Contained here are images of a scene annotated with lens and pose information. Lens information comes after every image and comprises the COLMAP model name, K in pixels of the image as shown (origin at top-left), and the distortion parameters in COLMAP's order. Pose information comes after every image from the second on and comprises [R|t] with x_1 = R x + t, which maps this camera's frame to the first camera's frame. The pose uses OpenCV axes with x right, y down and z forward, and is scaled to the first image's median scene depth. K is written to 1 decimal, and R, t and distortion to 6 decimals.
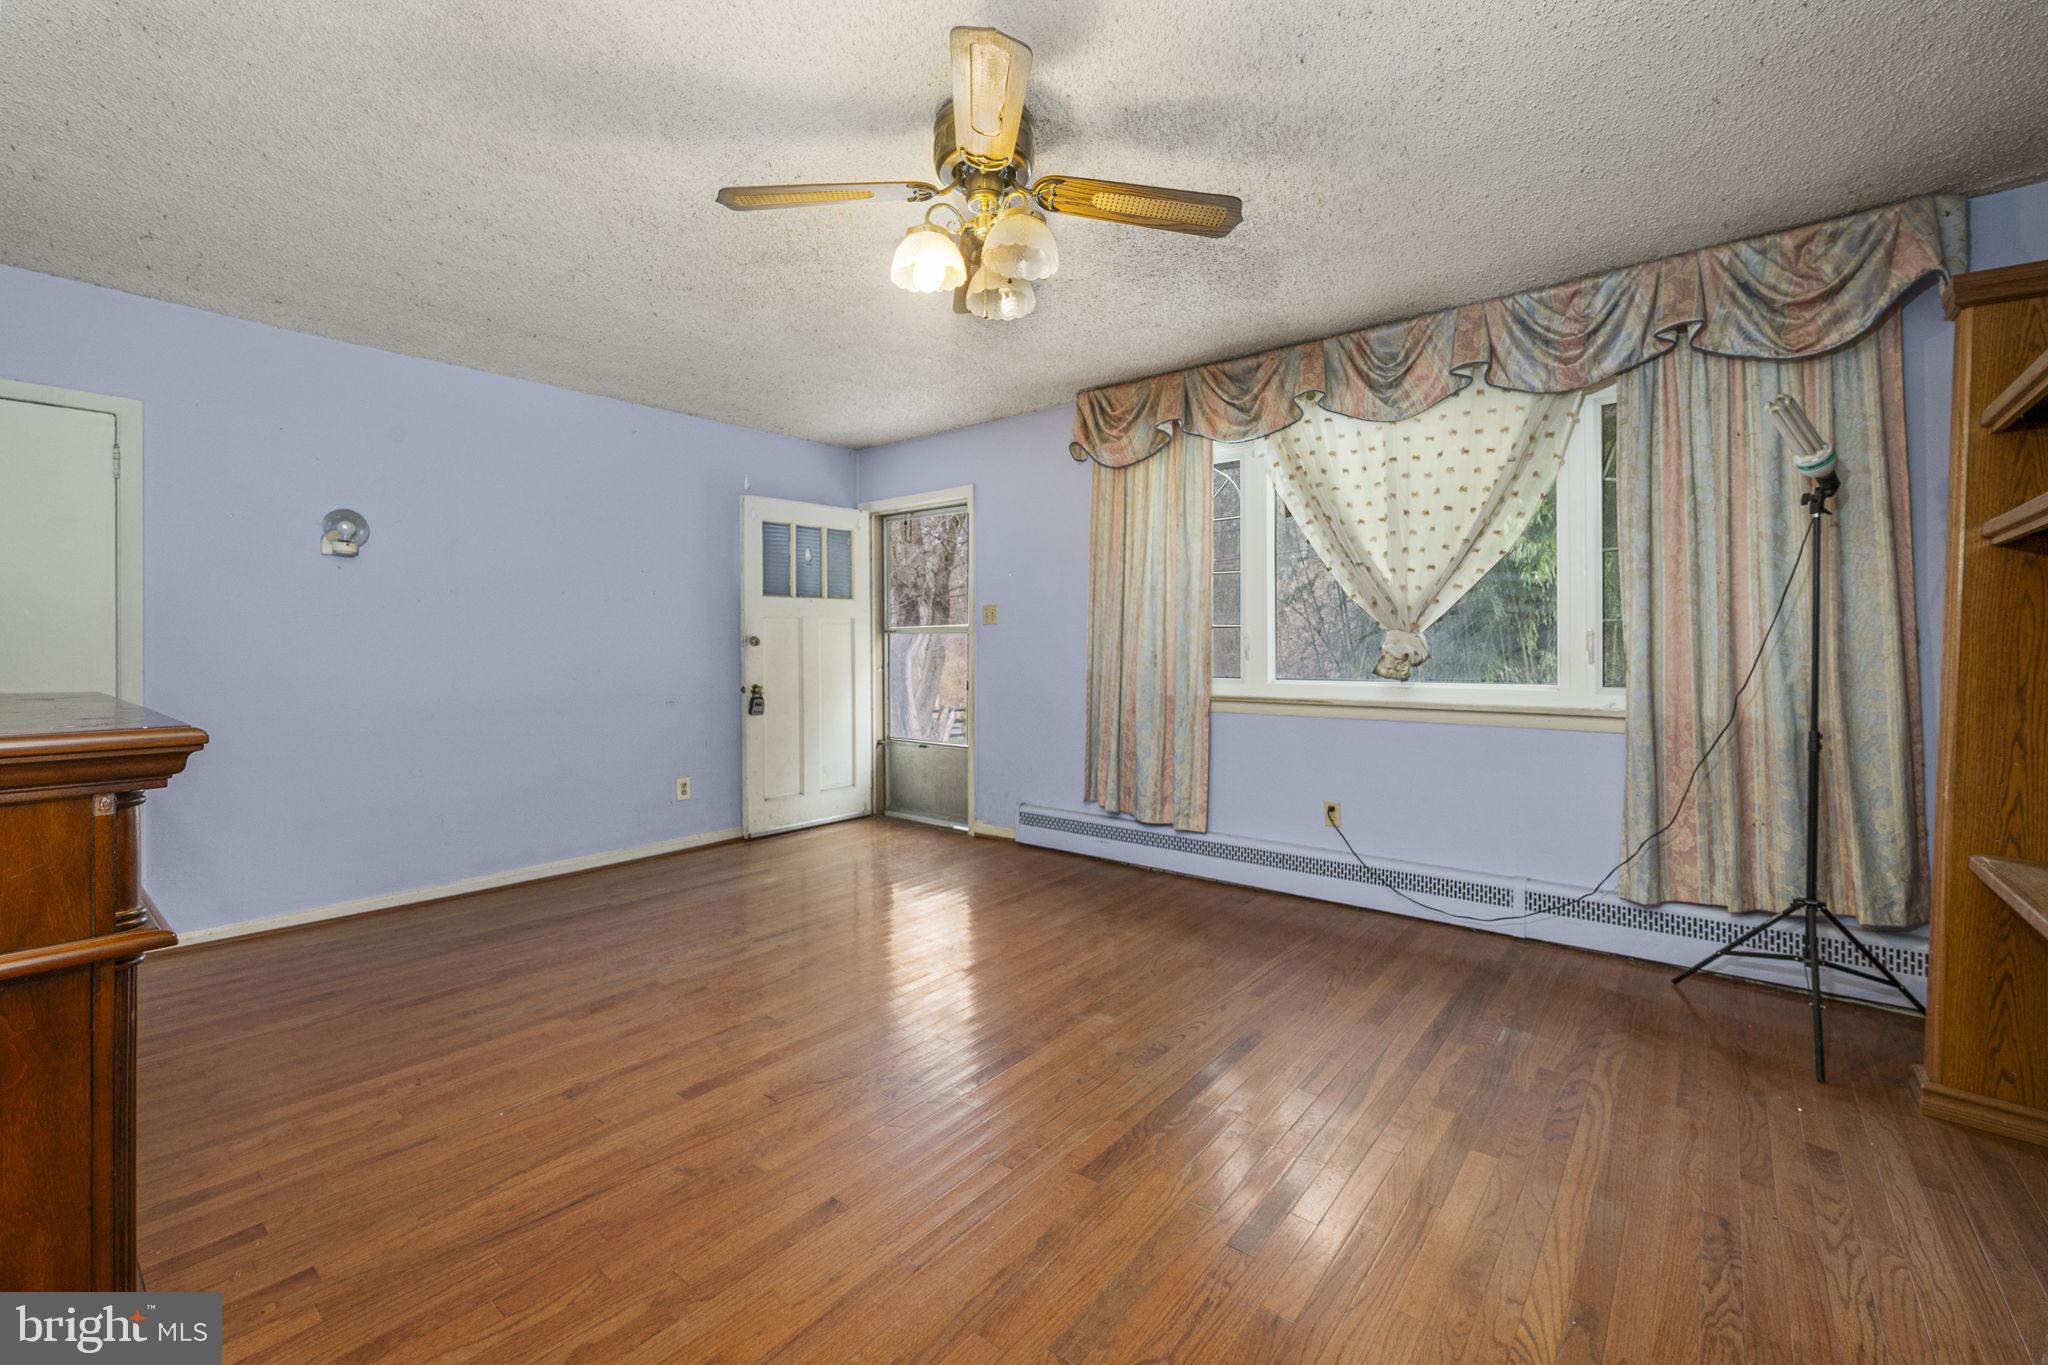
lens RADIAL K [[845.2, 0, 1008.6], [0, 845.2, 631.3], [0, 0, 1]] dist [-0.007864, -0.001180]
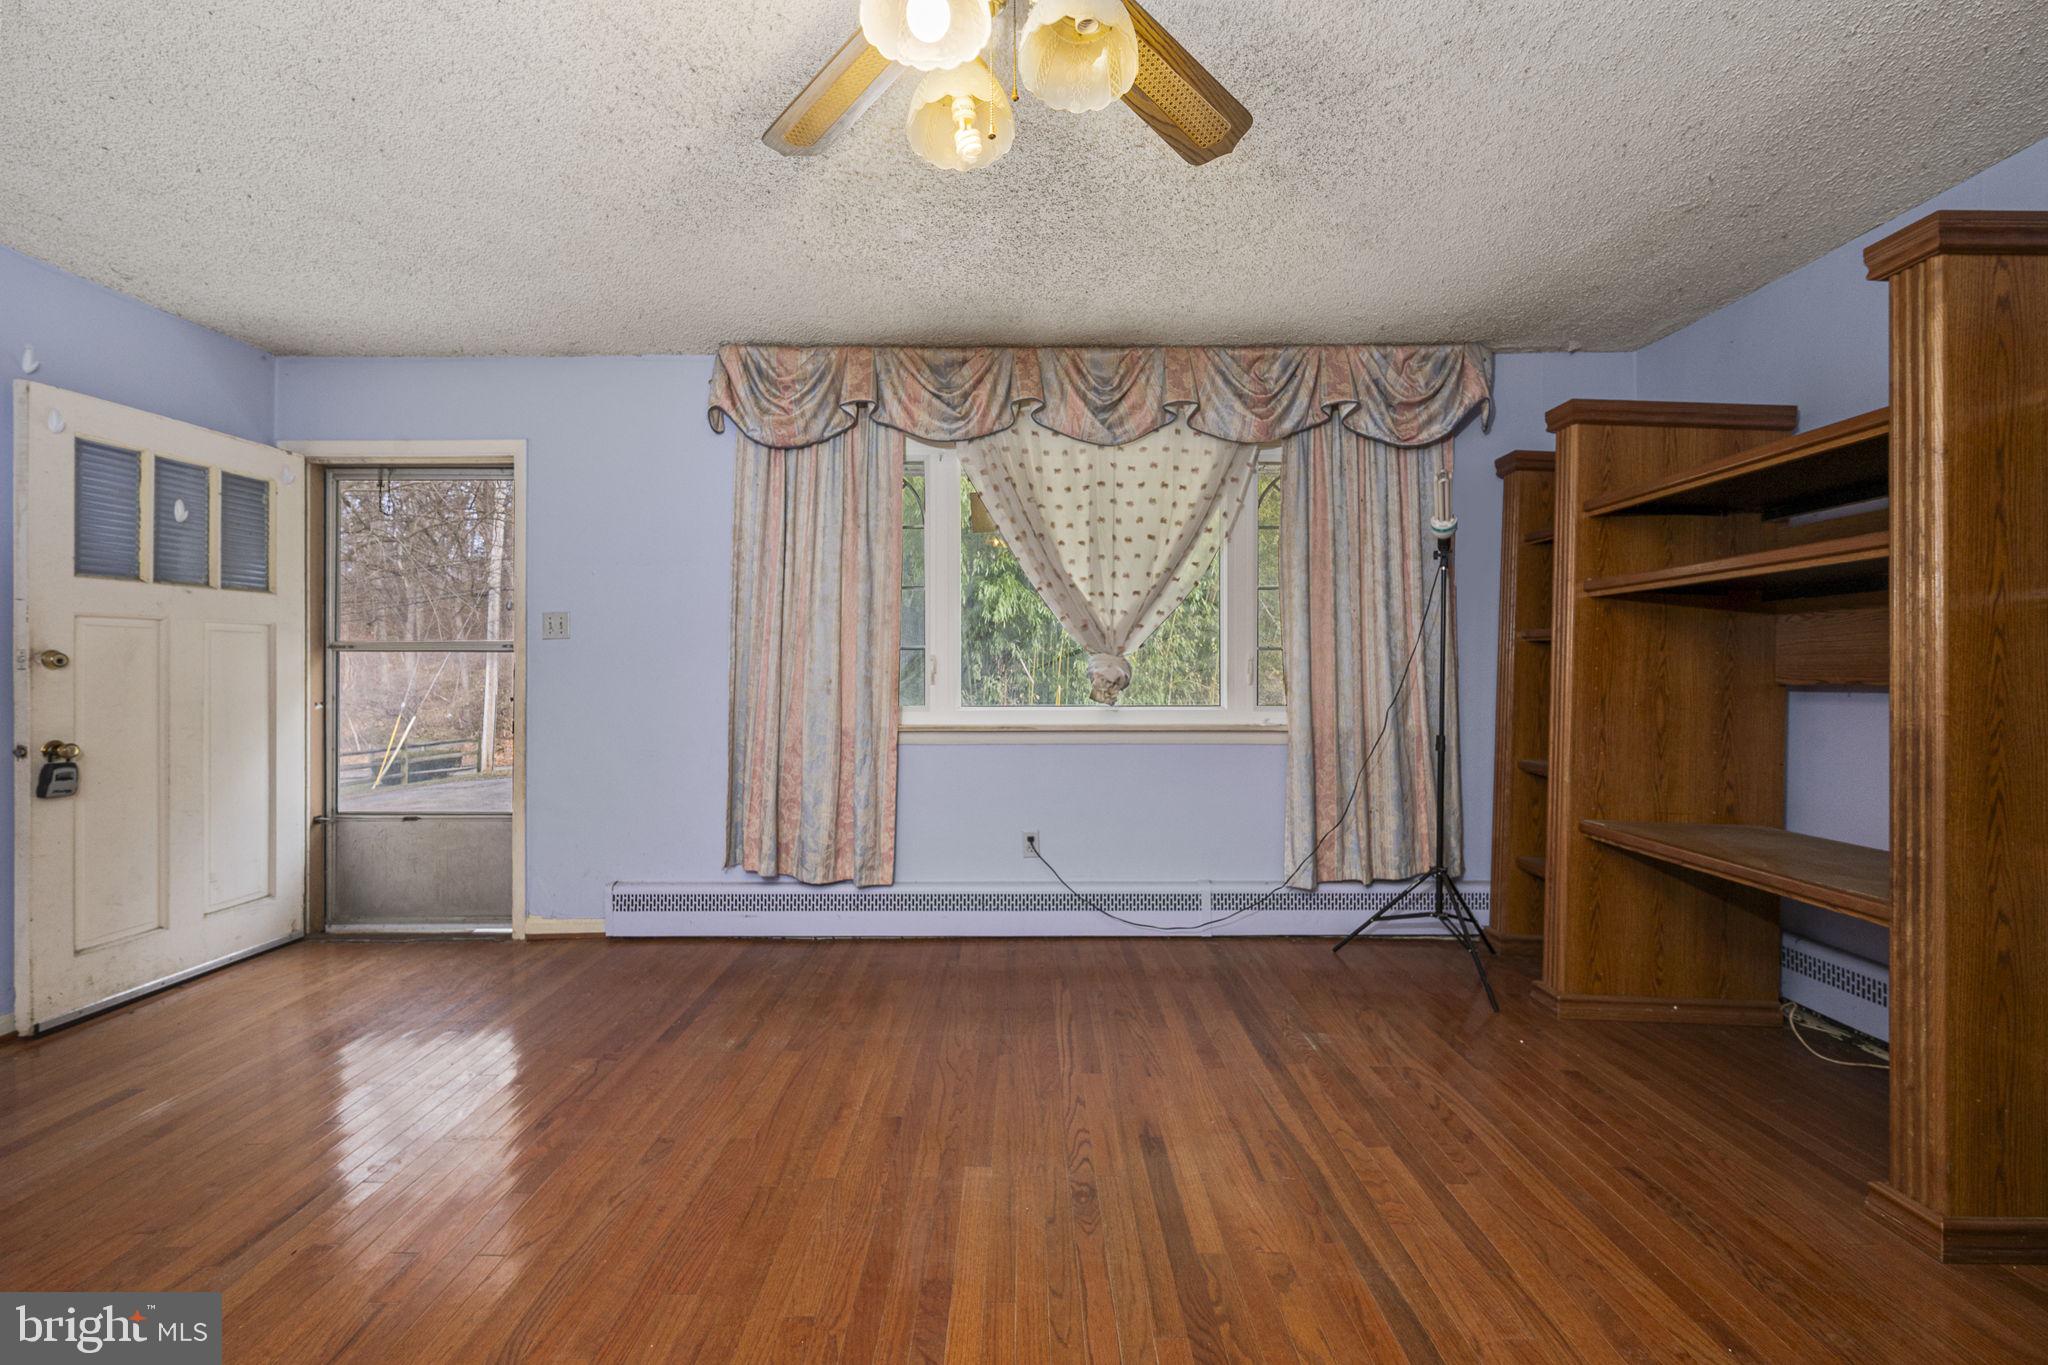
lens RADIAL K [[810.9, 0, 1020.3], [0, 810.9, 656.9], [0, 0, 1]] dist [-0.000939, -0.001314]
pose [[0.766840, 0.011122, 0.641742, -0.230643], [-0.011335, 0.999929, -0.003784, 0.007214], [-0.641738, -0.004372, 0.766911, 0.314971]]
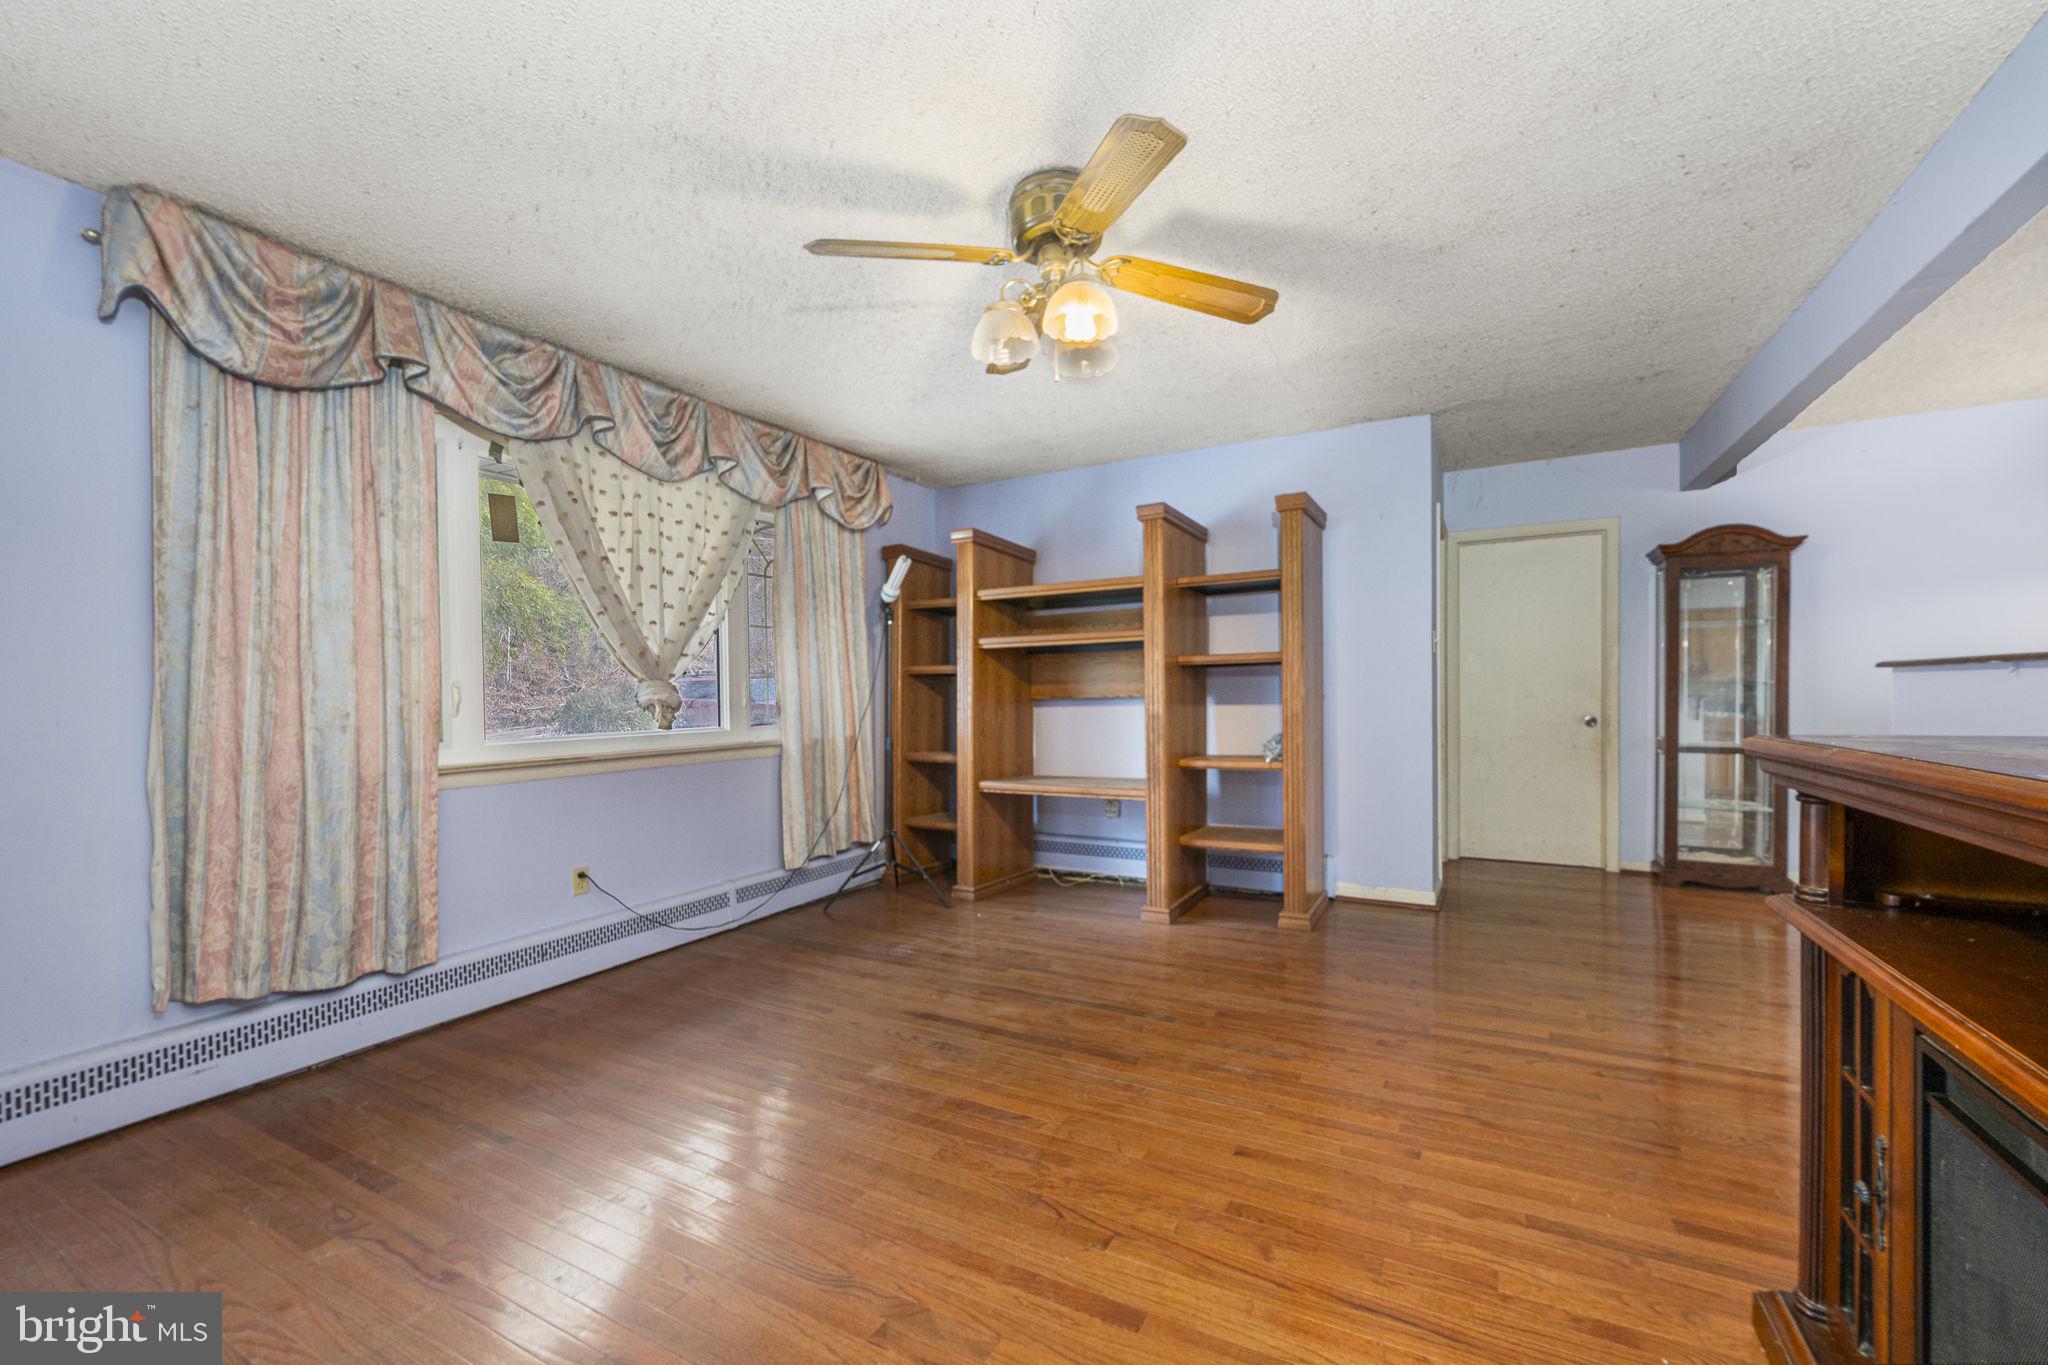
lens RADIAL K [[845.2, 0, 1026.3], [0, 845.2, 698.2], [0, 0, 1]] dist [-0.007864, -0.001180]
pose [[-0.211860, -0.003840, 0.977293, -0.638526], [-0.003070, 0.999990, 0.003263, 0.015525], [-0.977295, -0.002309, -0.211869, 0.755031]]
